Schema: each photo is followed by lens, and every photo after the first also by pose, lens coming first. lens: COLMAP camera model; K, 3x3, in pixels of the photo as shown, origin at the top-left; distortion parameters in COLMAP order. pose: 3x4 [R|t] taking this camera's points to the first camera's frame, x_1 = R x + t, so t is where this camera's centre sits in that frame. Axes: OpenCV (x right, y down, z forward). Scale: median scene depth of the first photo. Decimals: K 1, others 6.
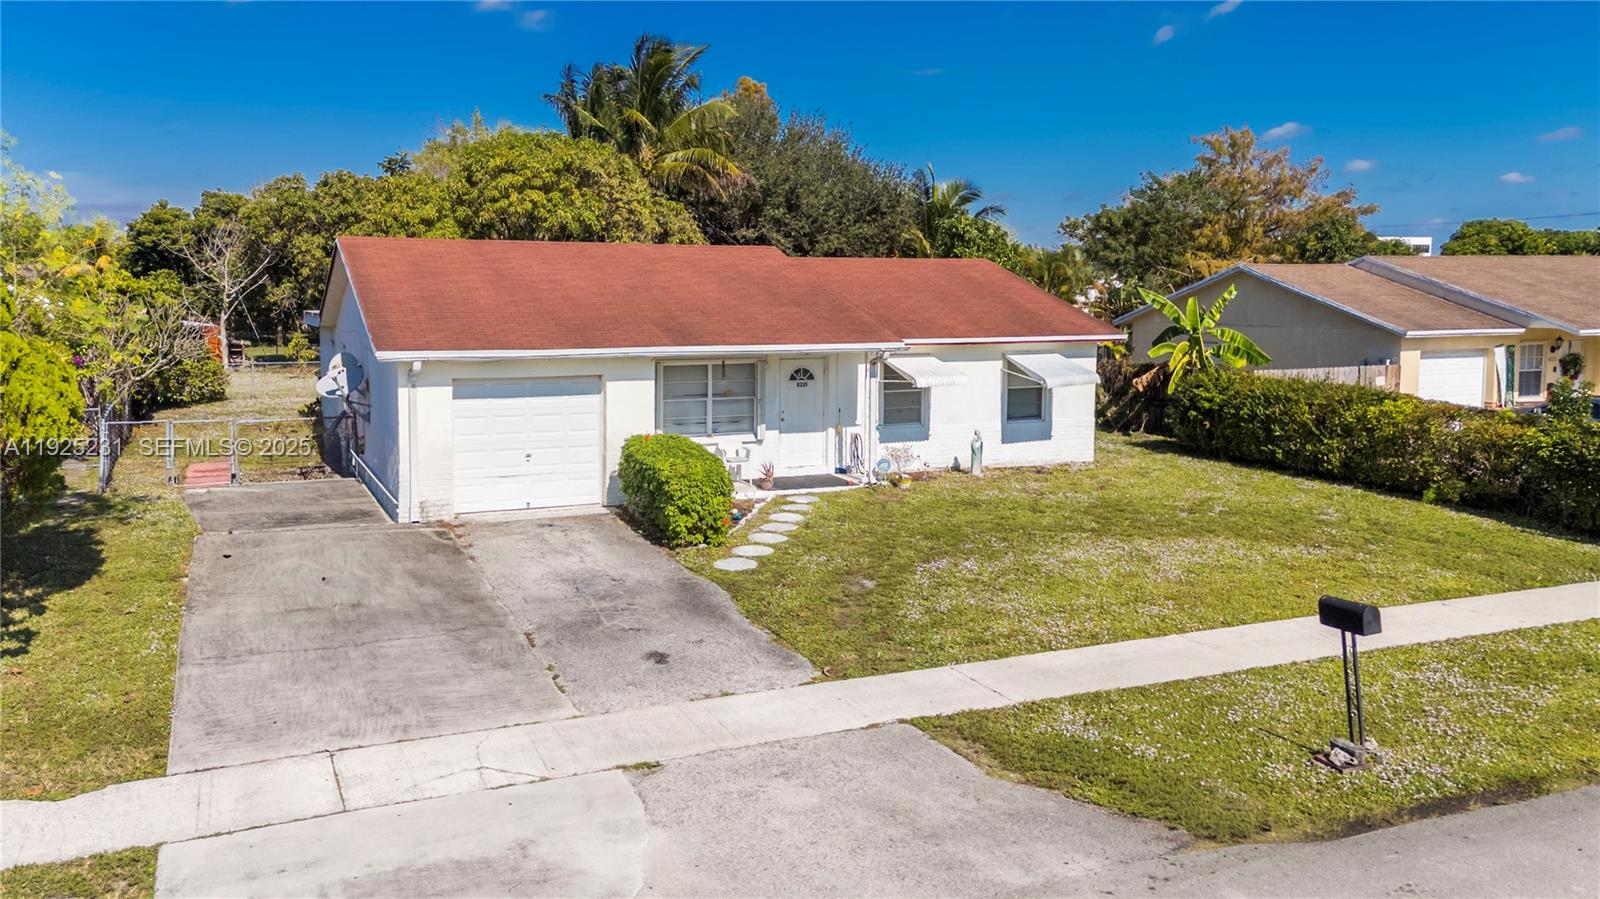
lens RADIAL K [[1199.2, 0, 745.9], [0, 1199.2, 378.1], [0, 0, 1]] dist [0.071004, 0.005710]
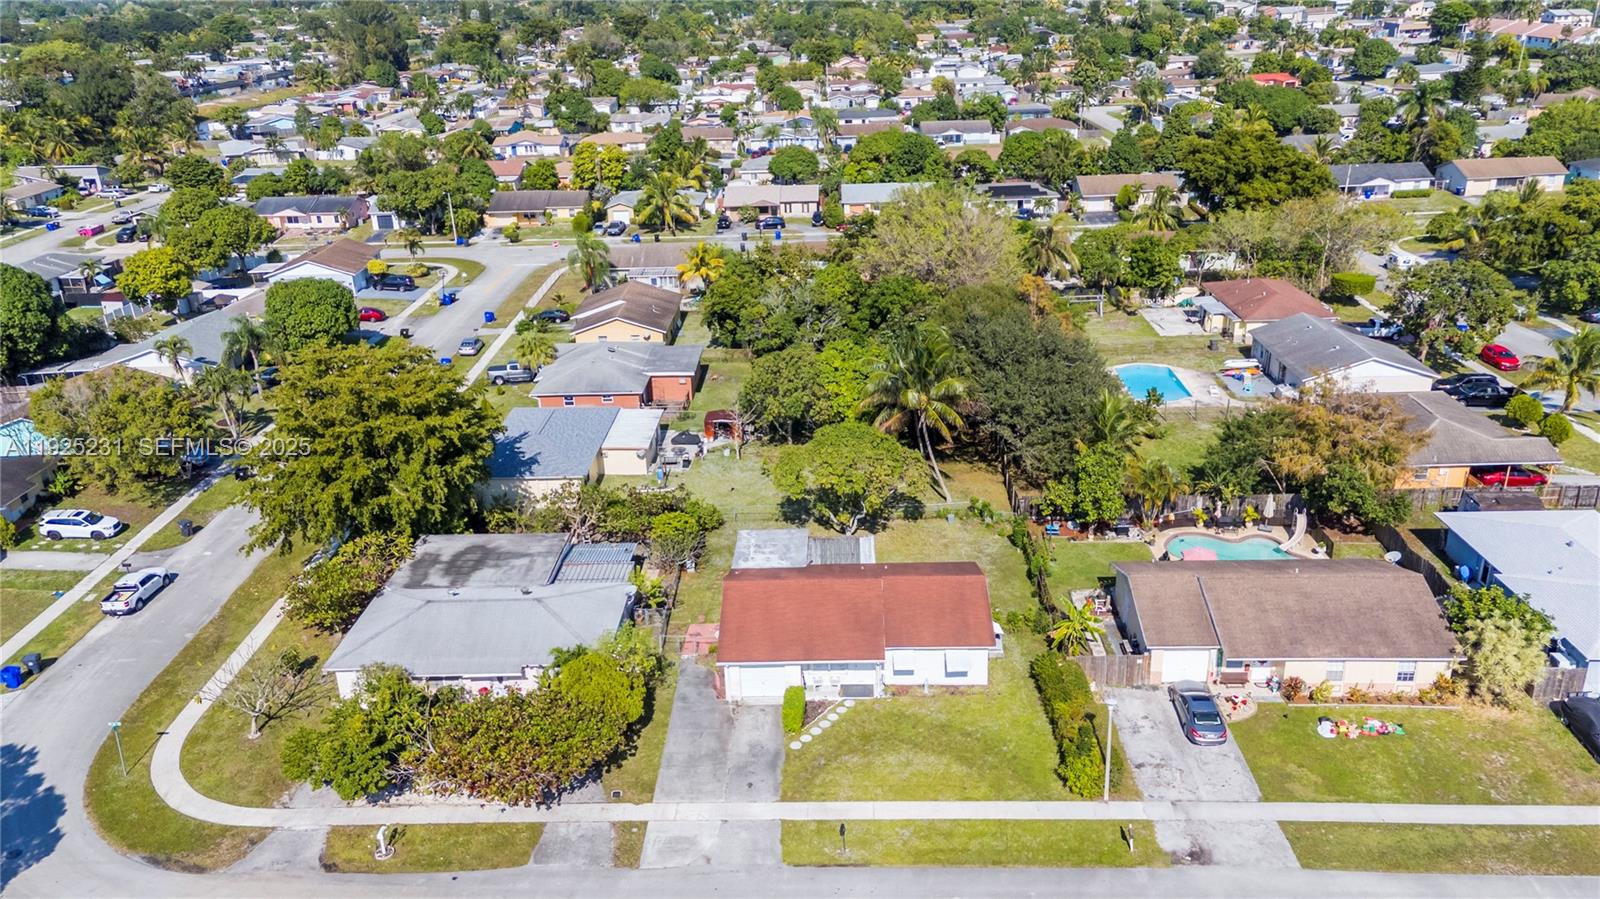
lens RADIAL K [[1196.5, 0, 802.9], [0, 1196.5, 451.0], [0, 0, 1]] dist [0.085504, 0.003665]
pose [[0.905800, 0.129134, -0.403548, 1.111063], [0.000220, 0.952282, 0.305220, -1.471539], [0.423706, -0.276557, 0.862548, -1.557330]]
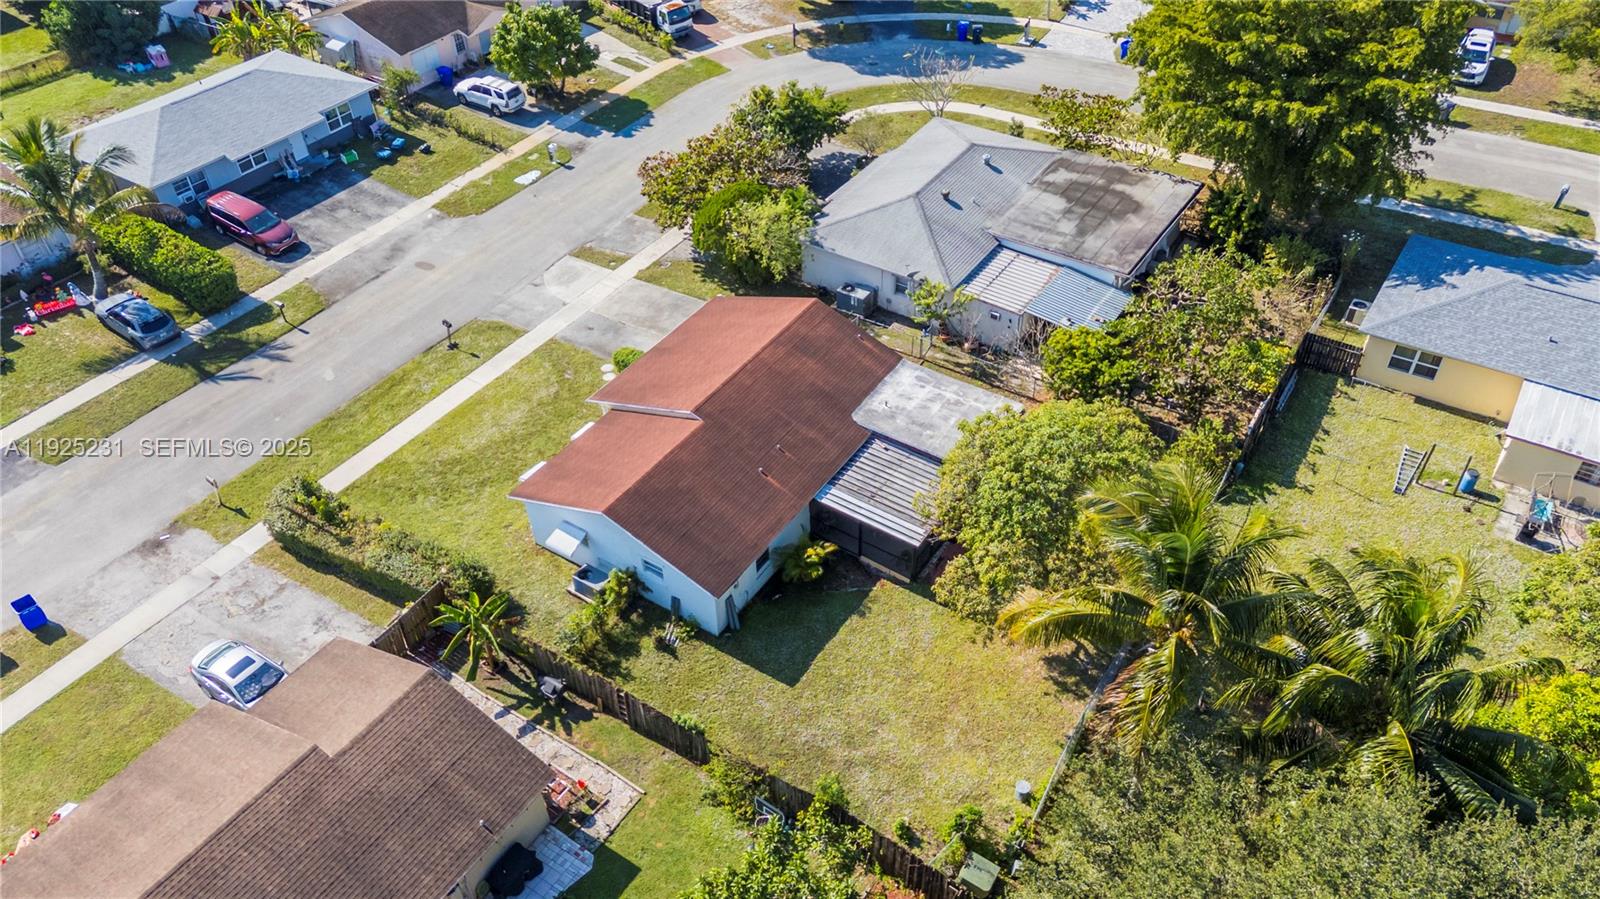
lens RADIAL K [[1171.0, 0, 801.5], [0, 1171.0, 448.5], [0, 0, 1]] dist [0.074134, 0.000866]
pose [[-0.836627, 0.374750, -0.399520, 0.750088], [-0.025333, 0.702104, 0.711624, -1.641946], [0.547186, 0.605485, -0.577906, 2.665960]]
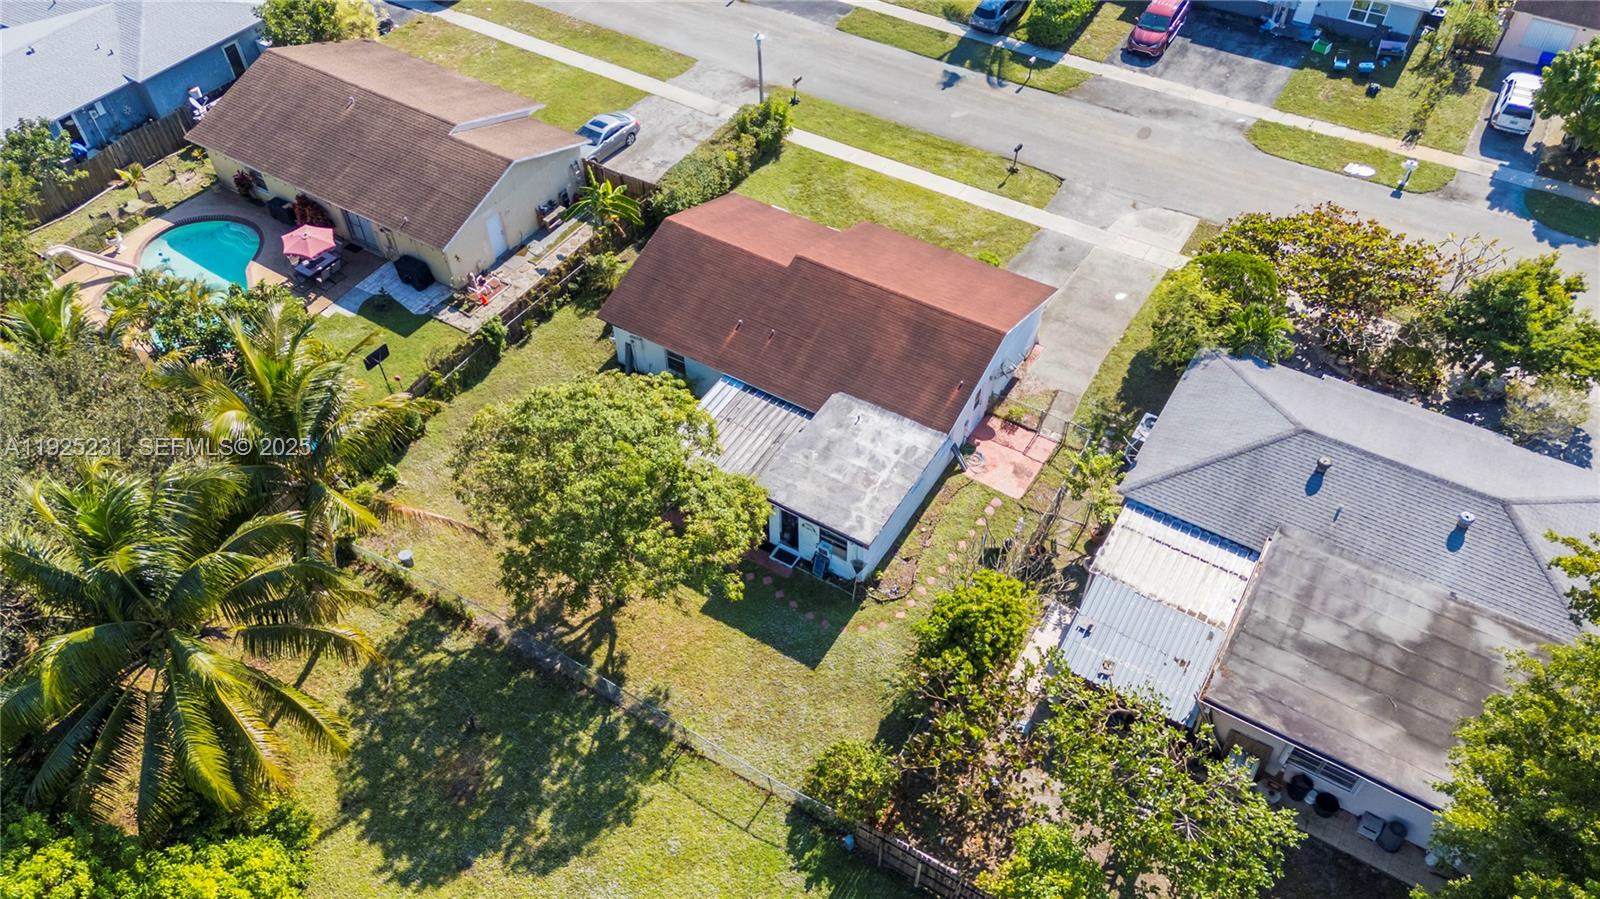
lens RADIAL K [[1185.3, 0, 803.3], [0, 1185.3, 442.9], [0, 0, 1]] dist [0.085550, 0.000244]
pose [[-0.572511, -0.594166, 0.564976, -1.456194], [0.067592, 0.652533, 0.754740, -1.597308], [-0.817106, 0.470285, -0.333422, 2.160145]]
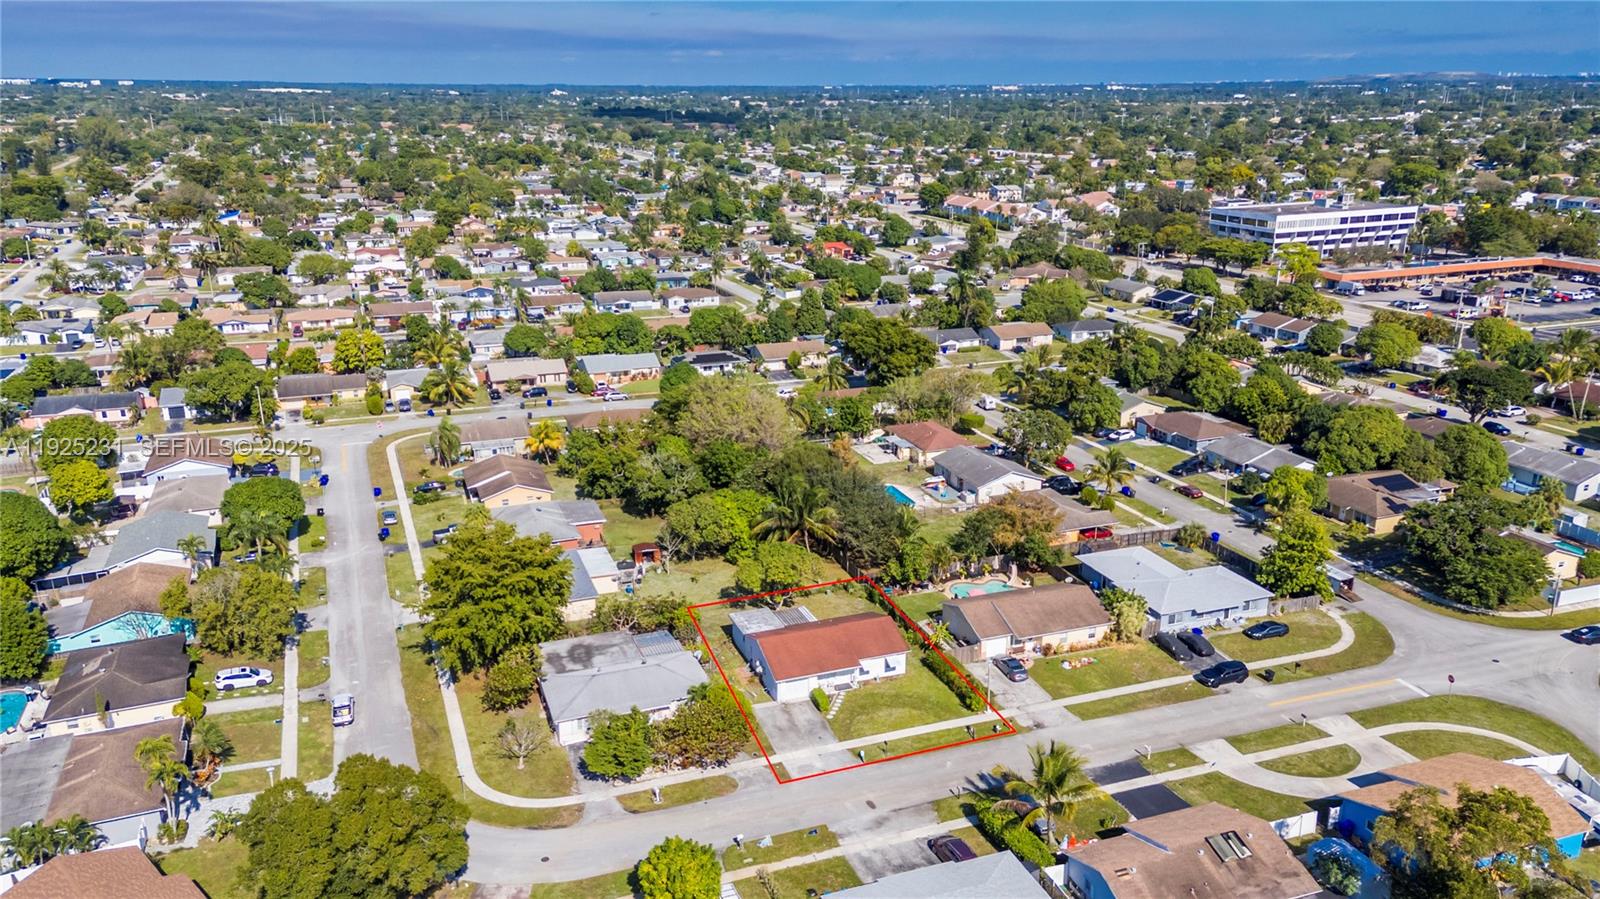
lens RADIAL K [[1179.9, 0, 799.0], [0, 1179.9, 450.1], [0, 0, 1]] dist [0.083312, -0.003068]
pose [[0.998566, 0.013241, -0.051868, 0.118650], [-0.001562, 0.975720, 0.219018, -2.260725], [0.053508, -0.218623, 0.974341, -4.243946]]
